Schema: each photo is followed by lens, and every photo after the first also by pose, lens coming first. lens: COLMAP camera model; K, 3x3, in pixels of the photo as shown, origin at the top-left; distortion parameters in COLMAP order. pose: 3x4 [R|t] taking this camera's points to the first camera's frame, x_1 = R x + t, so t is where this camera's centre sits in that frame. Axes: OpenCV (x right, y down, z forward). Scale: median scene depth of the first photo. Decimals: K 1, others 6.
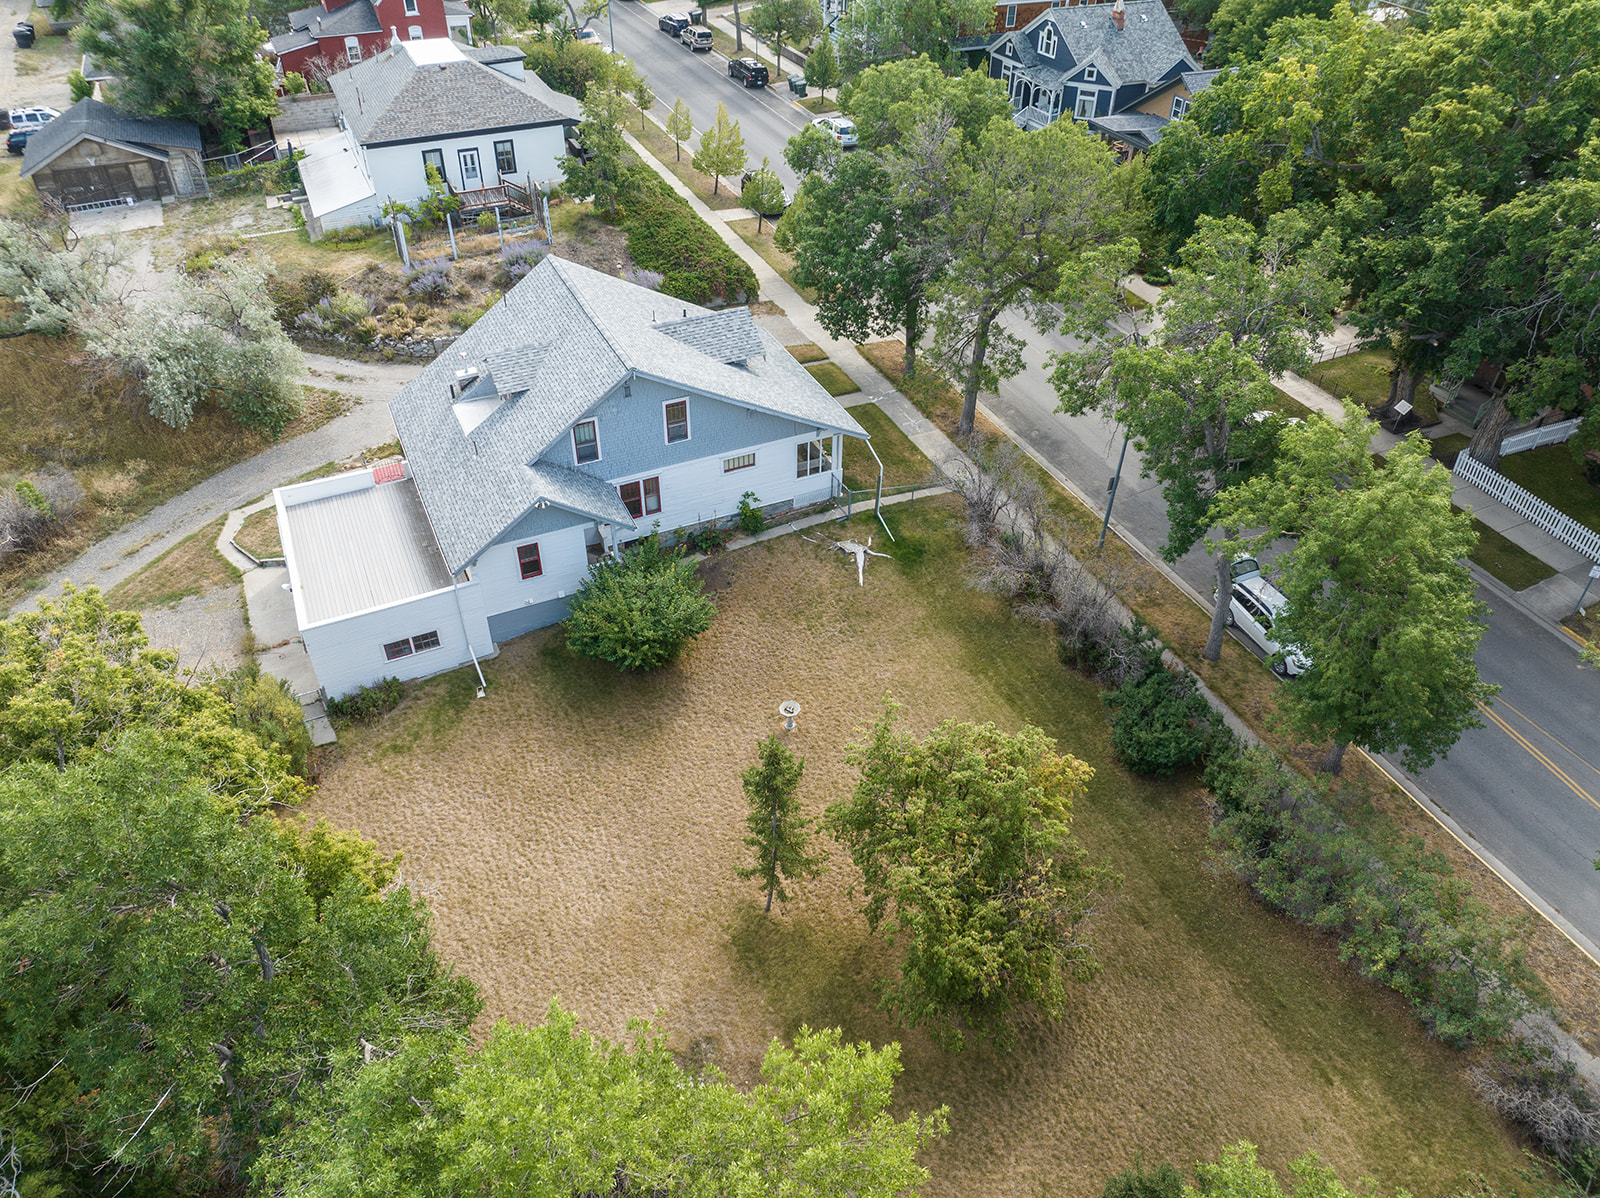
lens RADIAL K [[1118.3, 0, 800.0], [0, 1118.3, 599.0], [0, 0, 1]] dist [-0.047479, 0.012379]
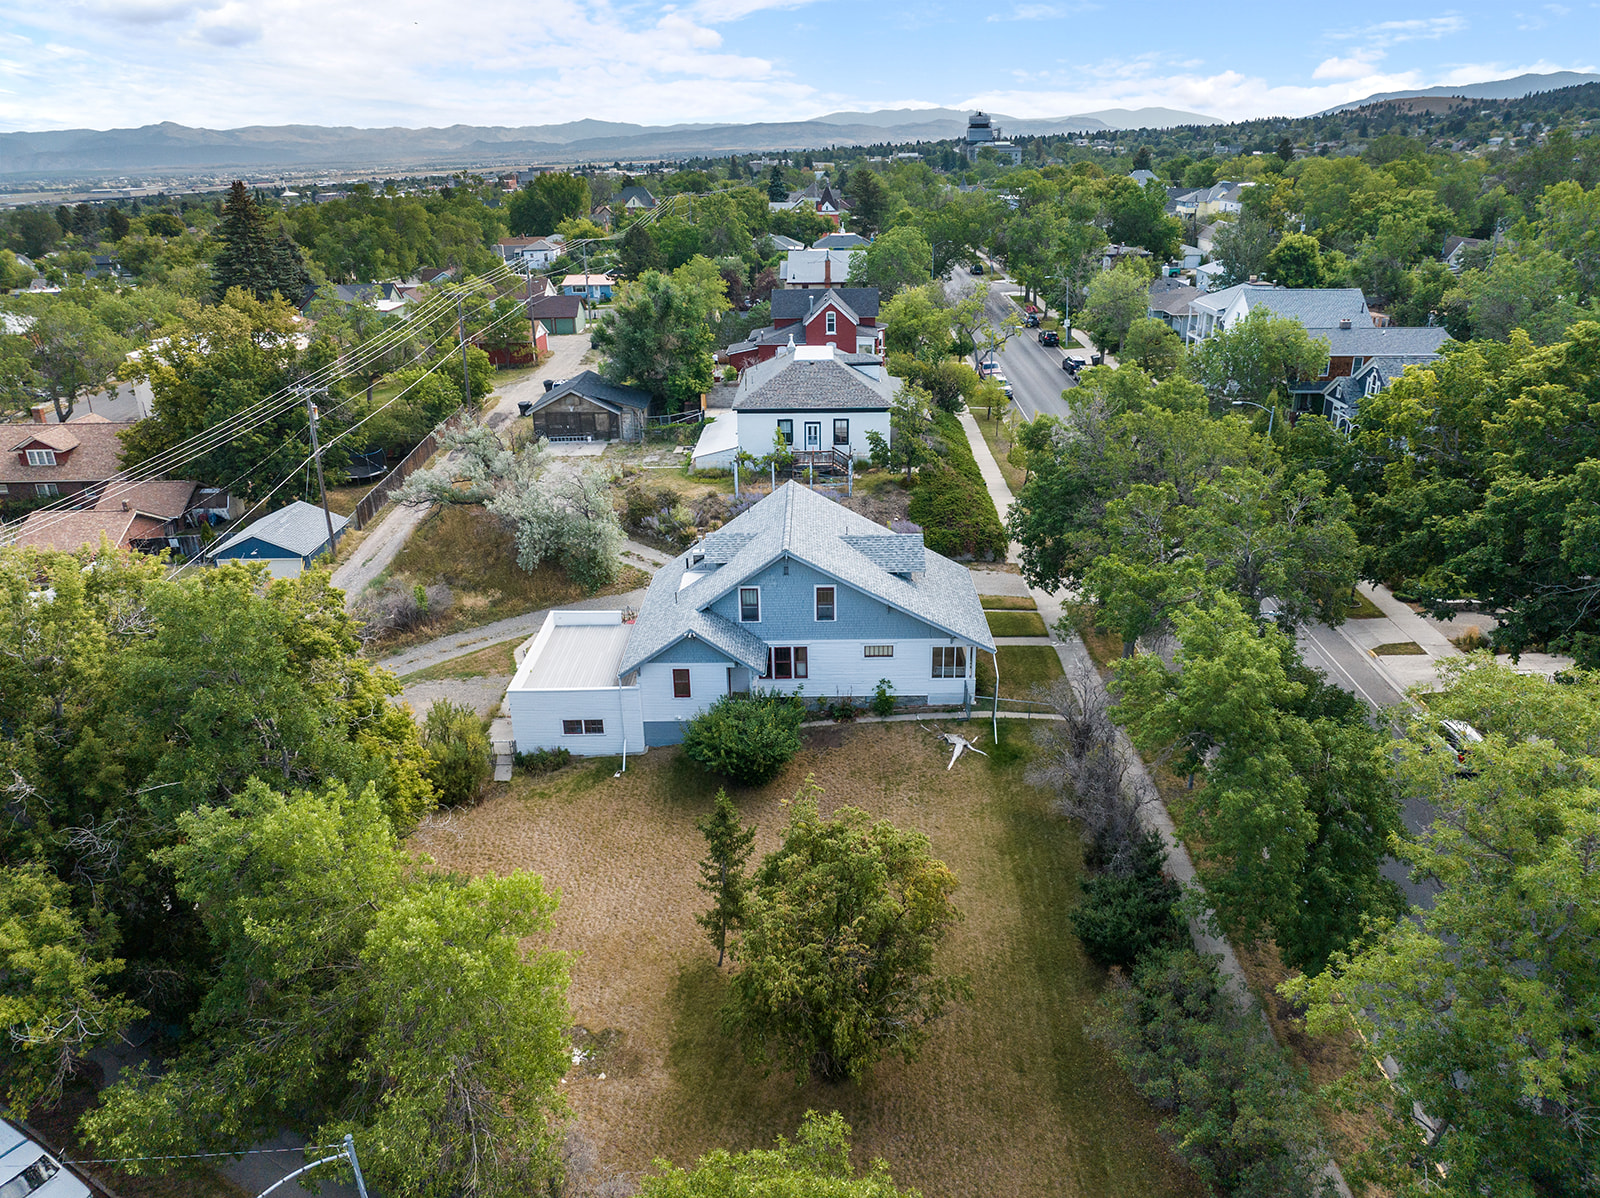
lens RADIAL K [[1118.3, 0, 800.0], [0, 1118.3, 599.0], [0, 0, 1]] dist [-0.047479, 0.012379]
pose [[0.896920, 0.141569, -0.418919, 0.351025], [-0.257572, 0.937319, -0.234713, 0.123128], [0.359432, 0.318421, 0.877164, -0.091302]]
